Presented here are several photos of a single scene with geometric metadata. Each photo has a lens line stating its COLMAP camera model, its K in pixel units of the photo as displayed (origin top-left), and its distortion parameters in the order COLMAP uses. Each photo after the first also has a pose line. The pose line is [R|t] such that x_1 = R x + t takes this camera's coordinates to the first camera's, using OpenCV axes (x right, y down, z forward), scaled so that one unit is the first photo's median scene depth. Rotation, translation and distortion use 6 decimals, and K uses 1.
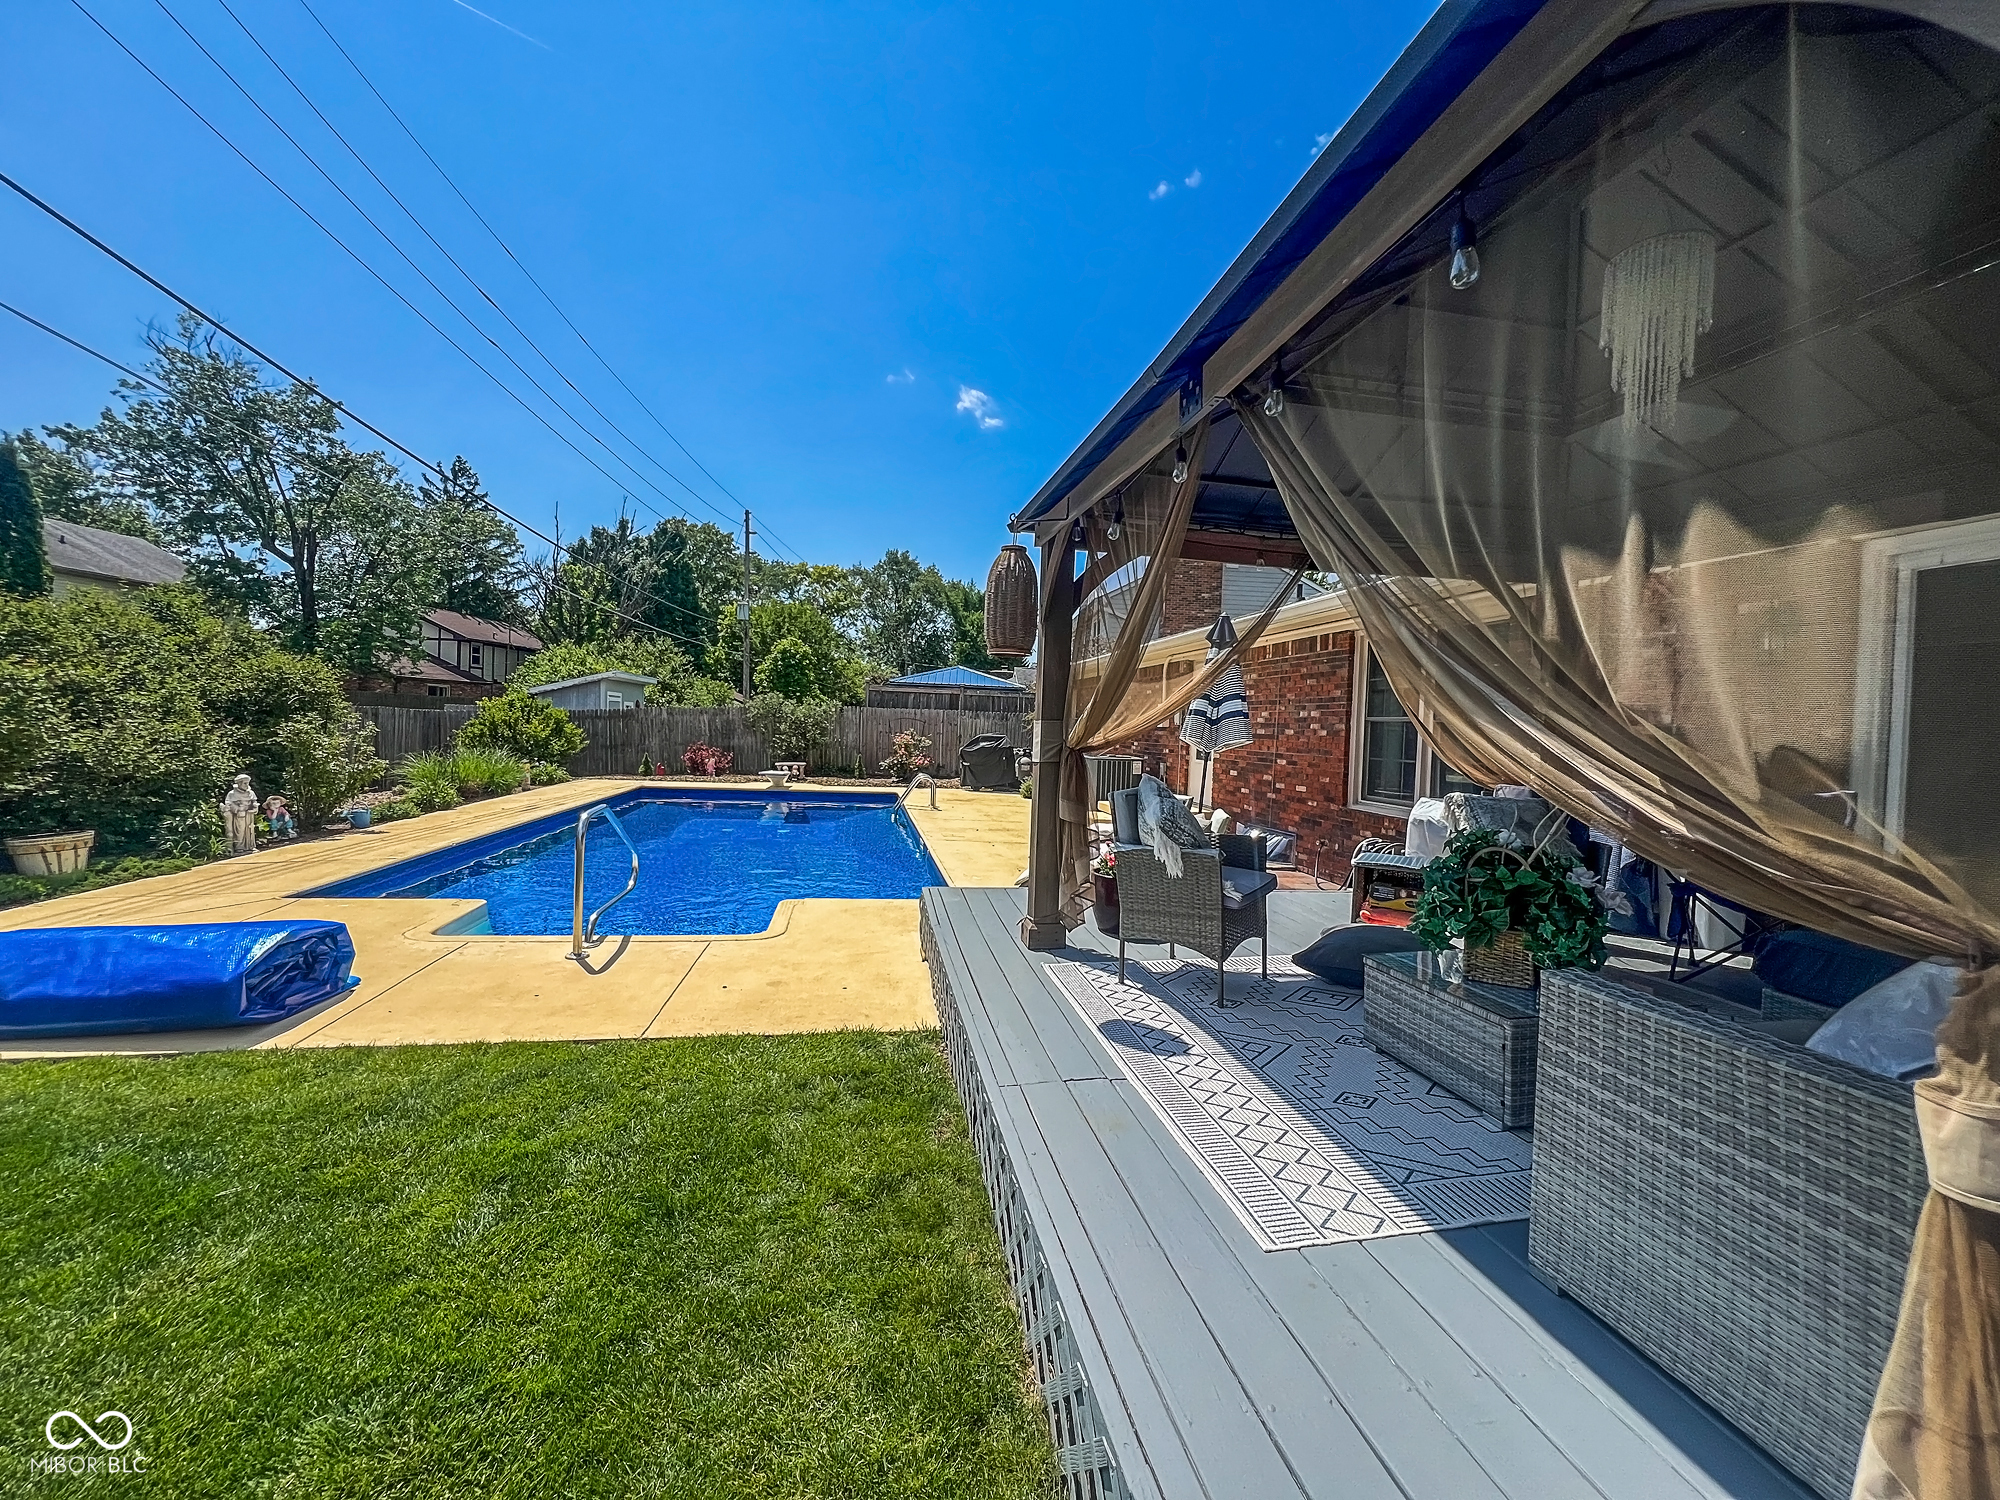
lens RADIAL K [[797.0, 0, 990.1], [0, 797.0, 745.5], [0, 0, 1]] dist [-0.001468, -0.000048]
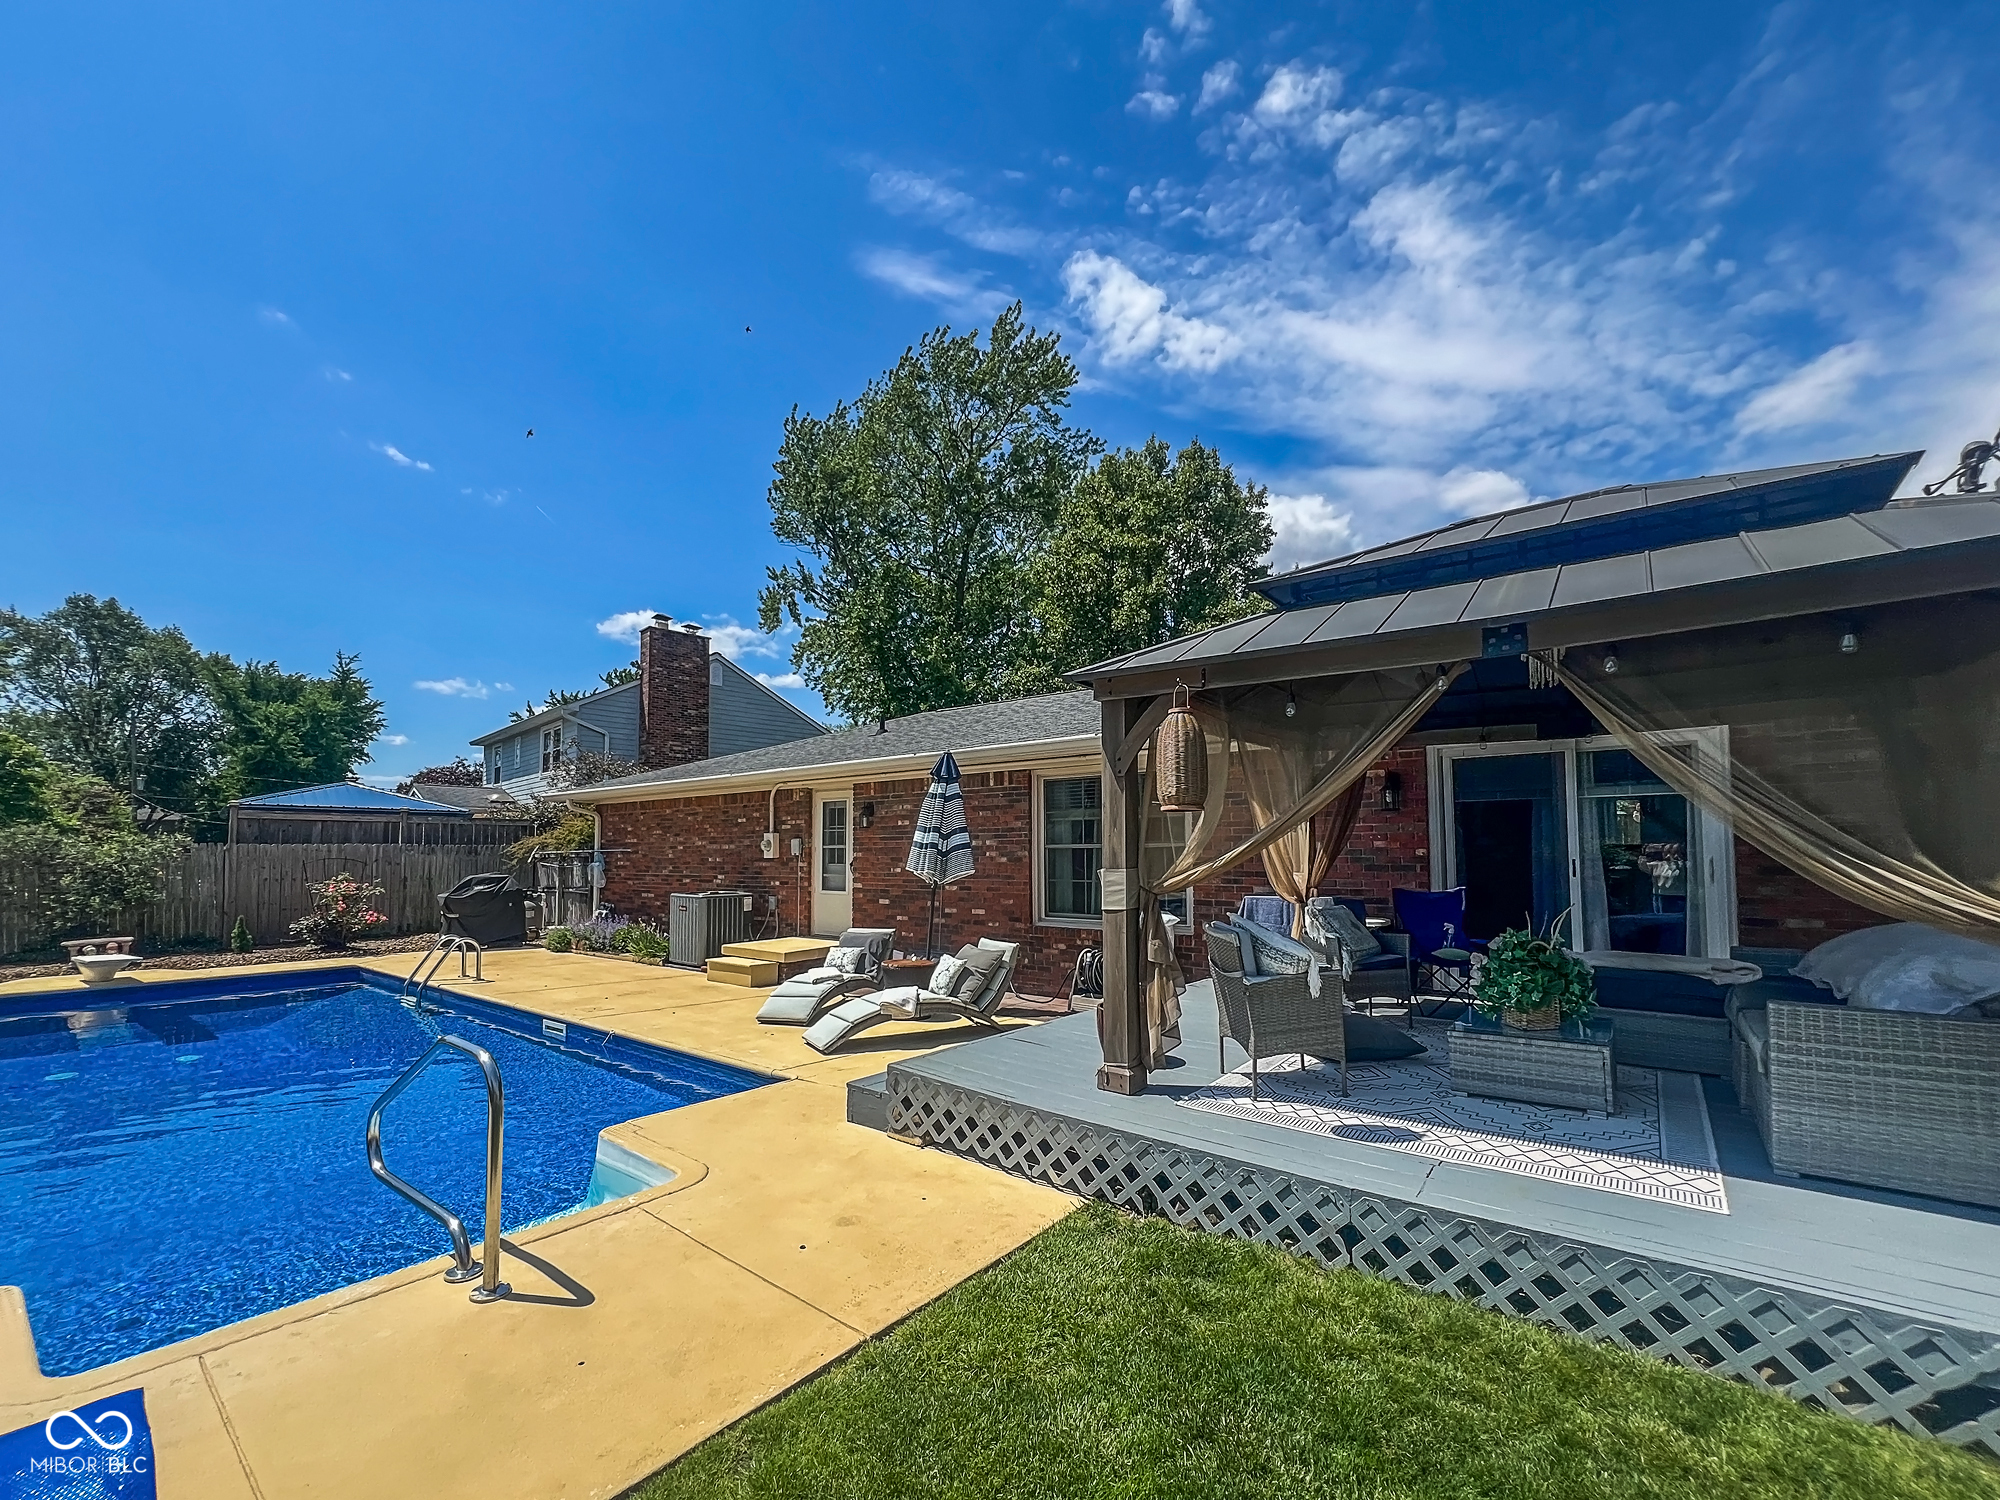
lens RADIAL K [[833.2, 0, 994.1], [0, 833.2, 819.6], [0, 0, 1]] dist [-0.000677, 0.000128]
pose [[0.742338, -0.009937, 0.669951, -0.169291], [0.047281, 0.998174, -0.037585, -0.013180], [-0.668355, 0.059576, 0.741453, 0.067181]]
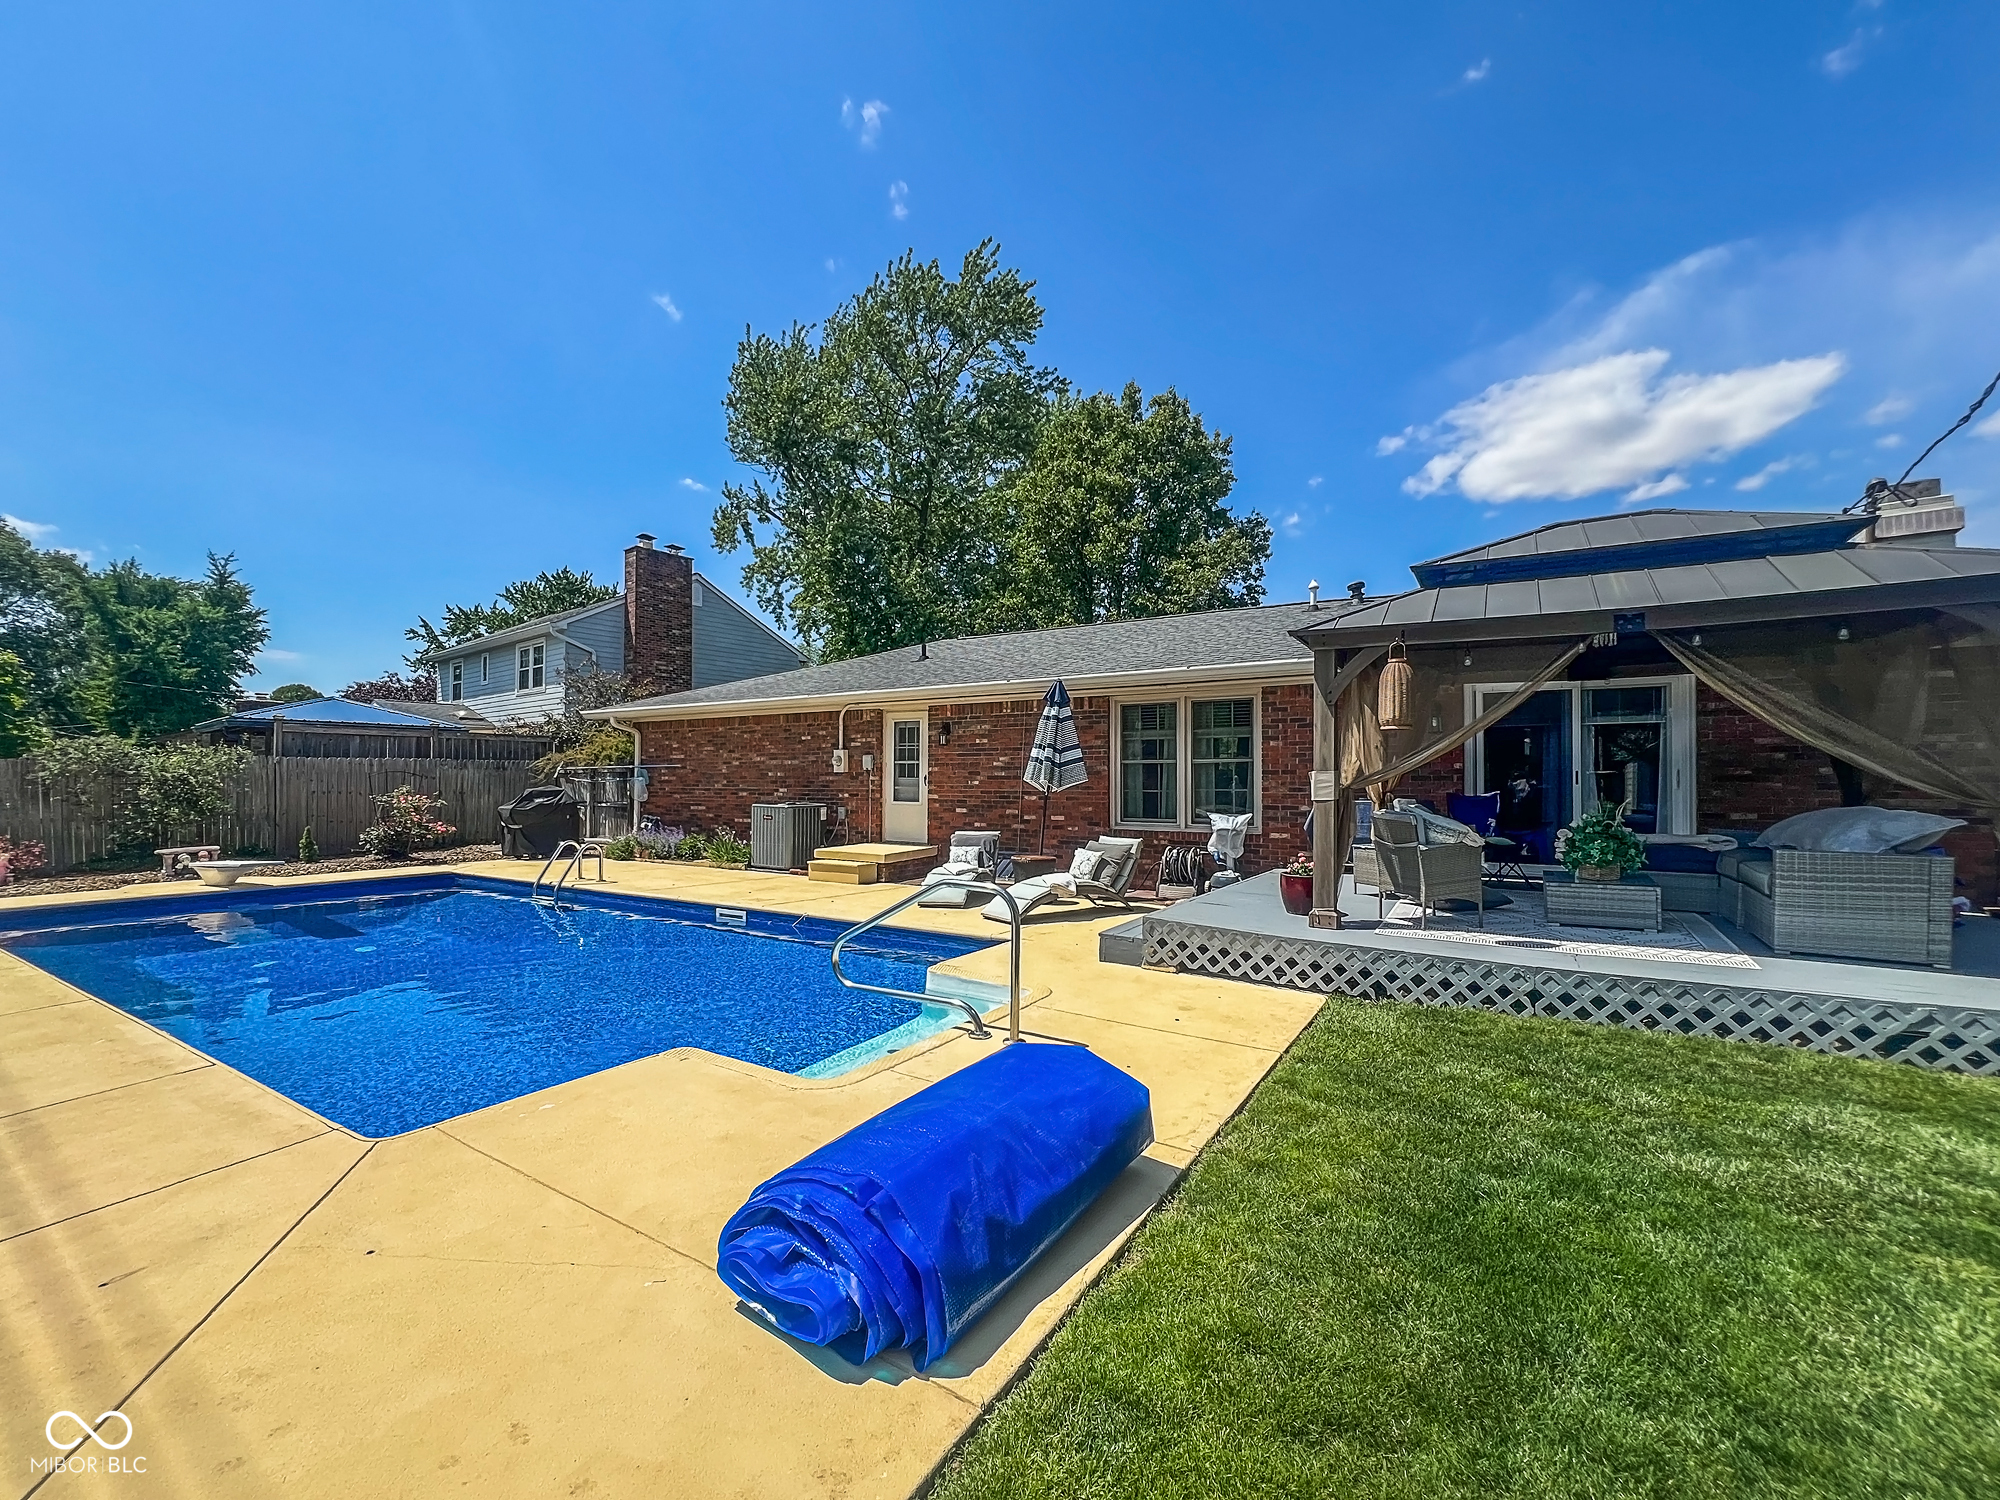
lens RADIAL K [[837.3, 0, 979.8], [0, 837.3, 775.6], [0, 0, 1]] dist [0.000342, 0.000081]
pose [[0.670203, -0.032854, 0.741451, -0.322759], [0.042352, 0.999085, 0.005988, -0.012515], [-0.740969, 0.027389, 0.670981, 0.098383]]
